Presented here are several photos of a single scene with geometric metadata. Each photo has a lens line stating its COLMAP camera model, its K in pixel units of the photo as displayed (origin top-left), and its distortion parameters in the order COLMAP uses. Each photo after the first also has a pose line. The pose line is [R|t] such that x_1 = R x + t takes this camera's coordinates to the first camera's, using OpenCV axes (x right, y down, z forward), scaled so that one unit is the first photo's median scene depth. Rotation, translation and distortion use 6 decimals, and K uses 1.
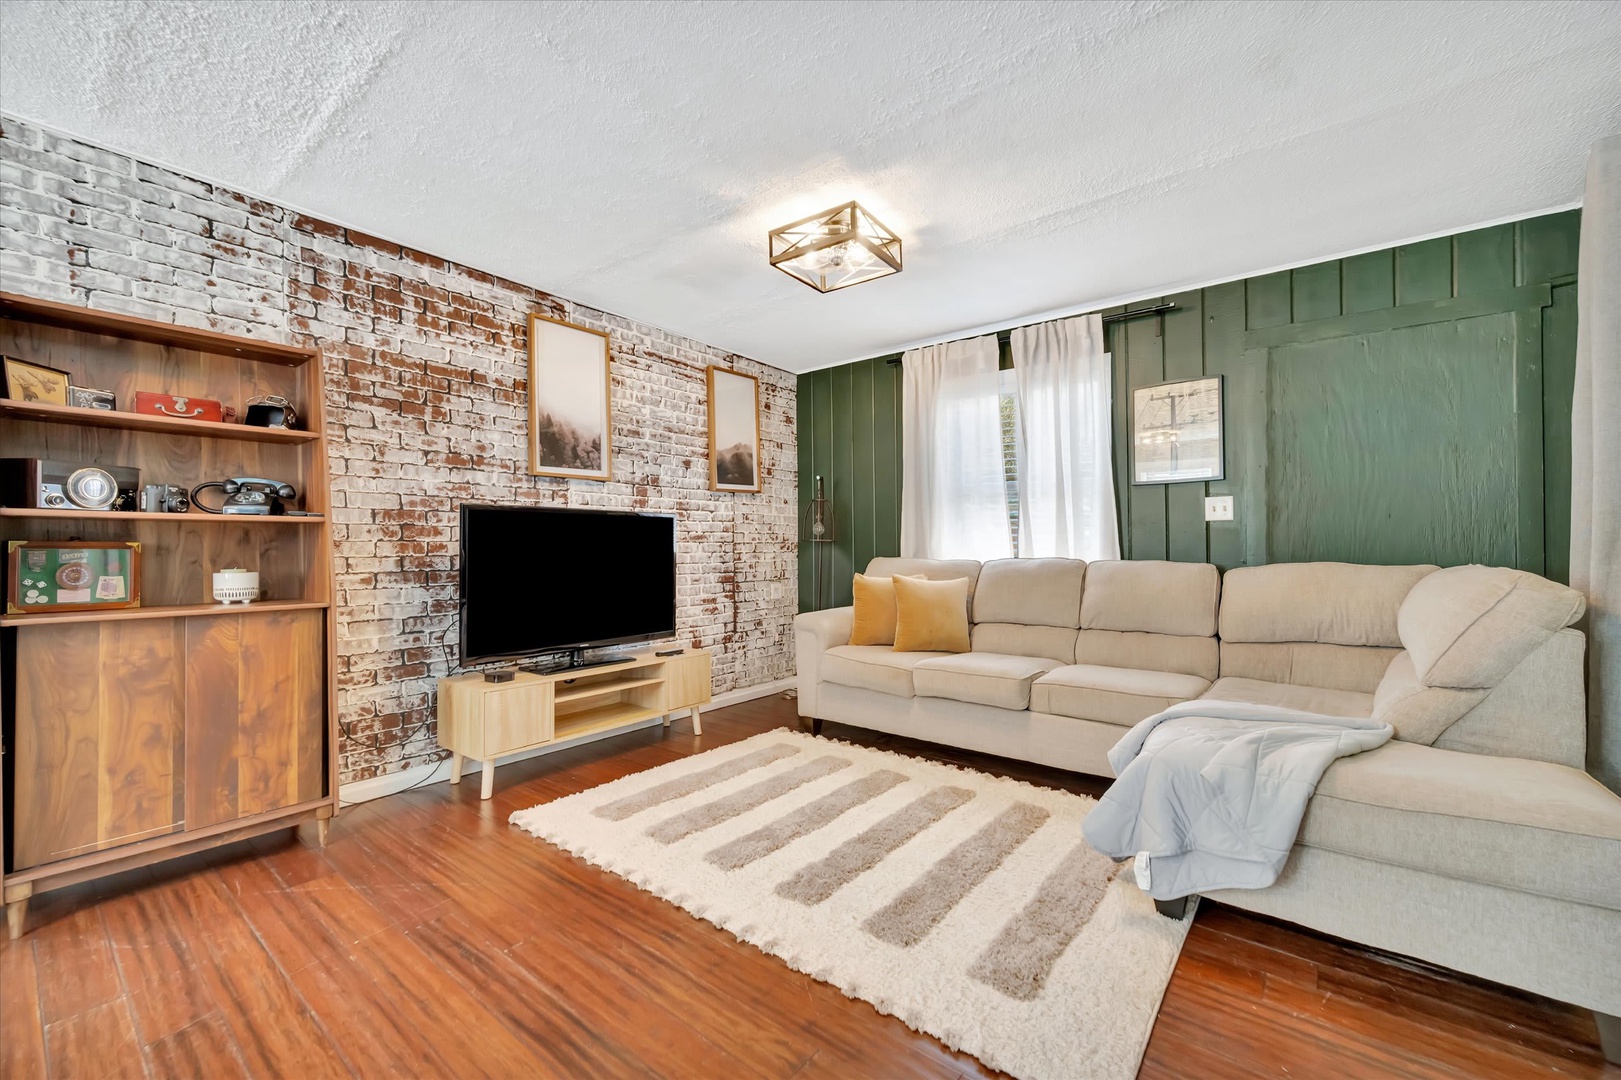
lens RADIAL K [[651.2, 0, 823.4], [0, 651.2, 543.6], [0, 0, 1]] dist [-0.001285, -0.000248]
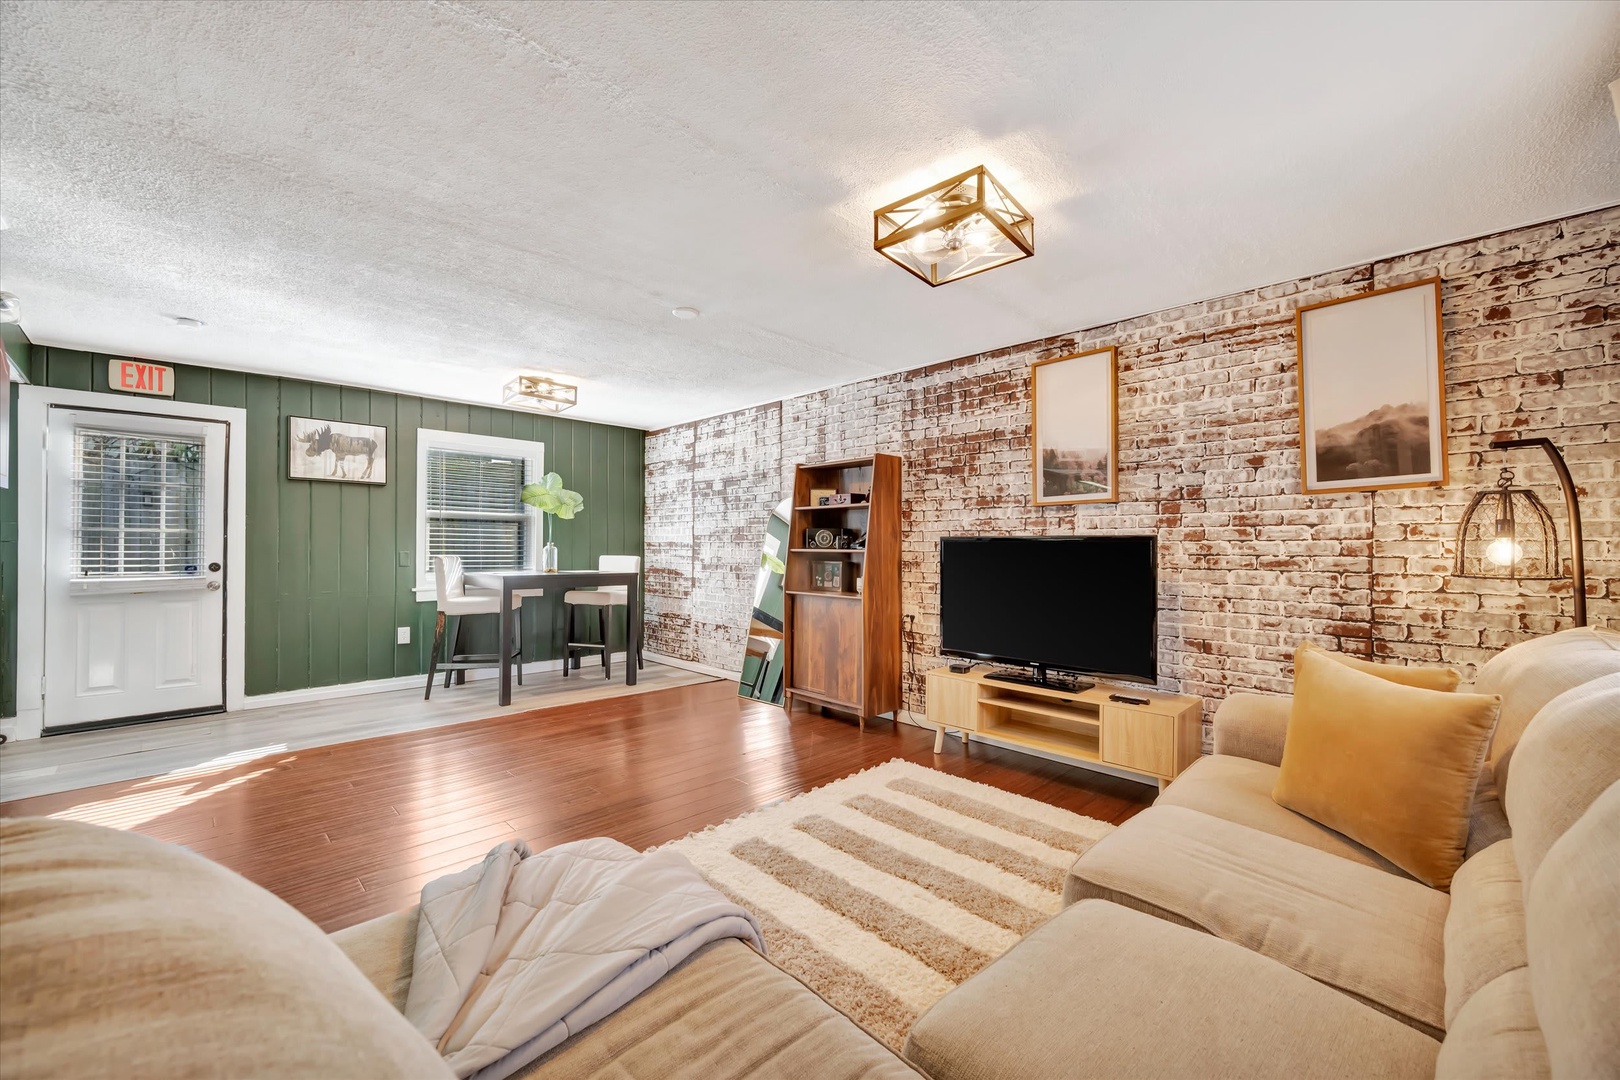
lens RADIAL K [[650.8, 0, 812.4], [0, 650.8, 546.9], [0, 0, 1]] dist [-0.001285, -0.000248]
pose [[-0.137056, 0.003605, -0.990557, 0.793567], [0.000083, 0.999993, 0.003628, -0.042382], [0.990563, 0.000415, -0.137055, 0.840955]]
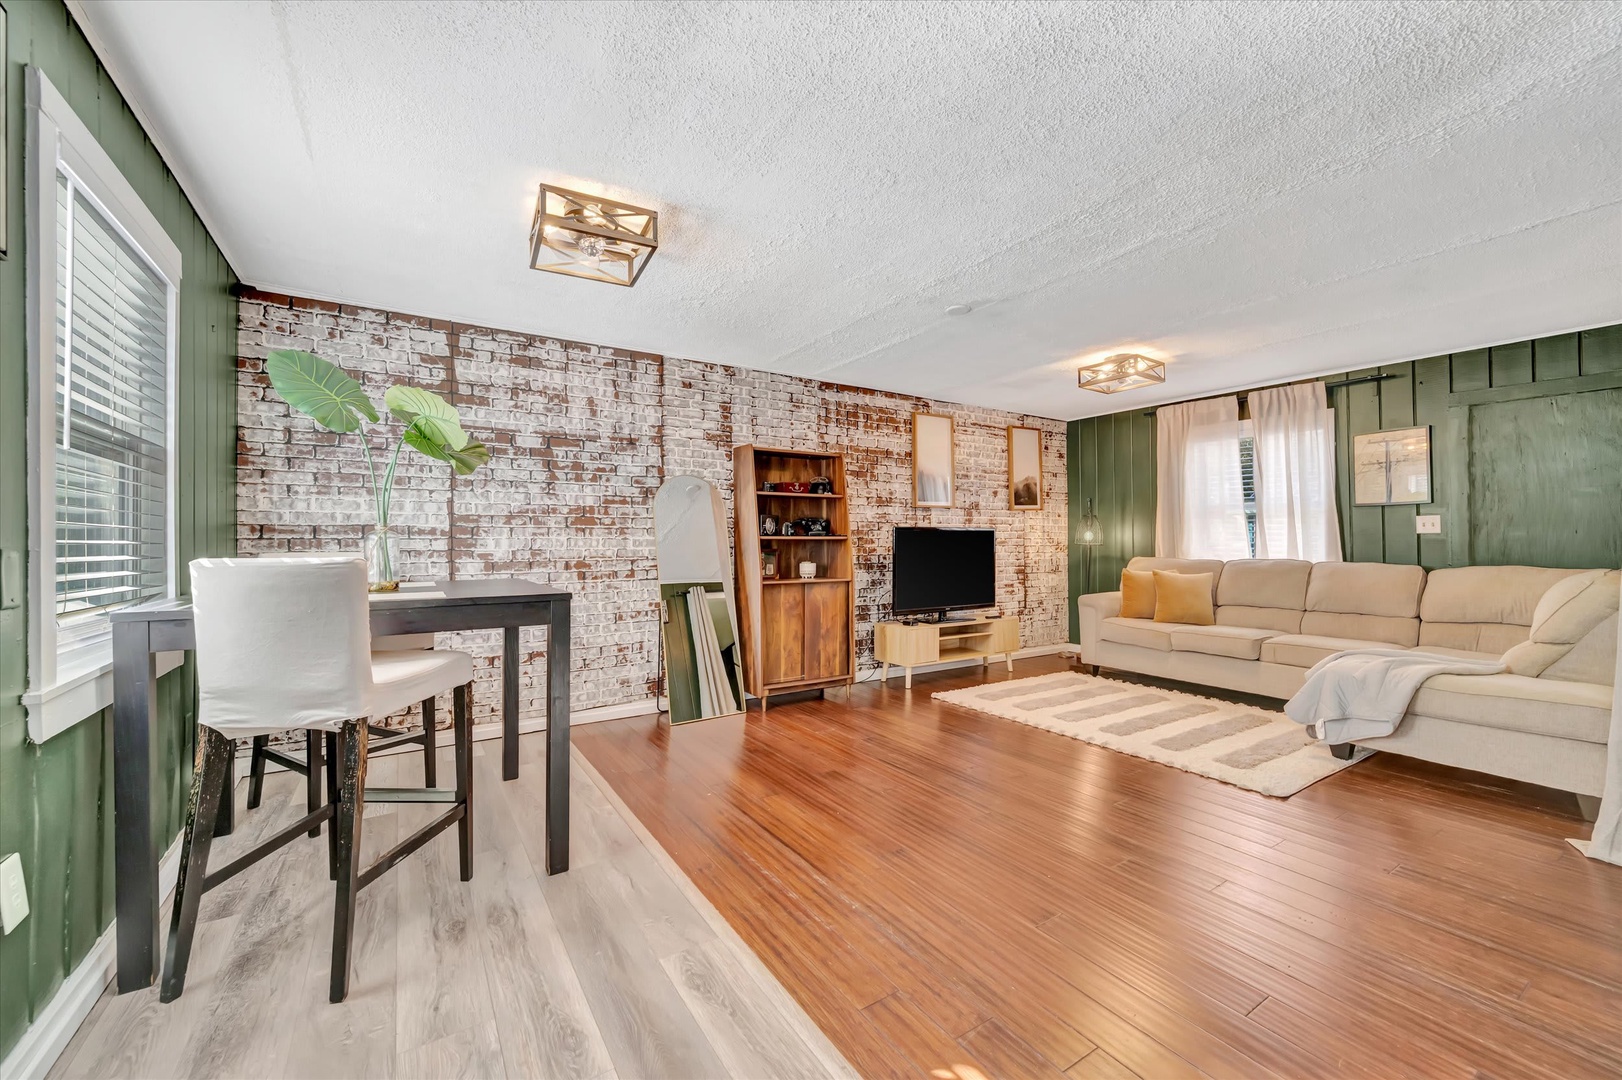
lens RADIAL K [[617.8, 0, 822.2], [0, 617.8, 534.9], [0, 0, 1]] dist [-0.000849, -0.000408]
pose [[0.940921, -0.002313, -0.338619, -0.142538], [0.000626, 0.999987, -0.005093, -0.027479], [0.338626, 0.004580, 0.940910, -0.645267]]
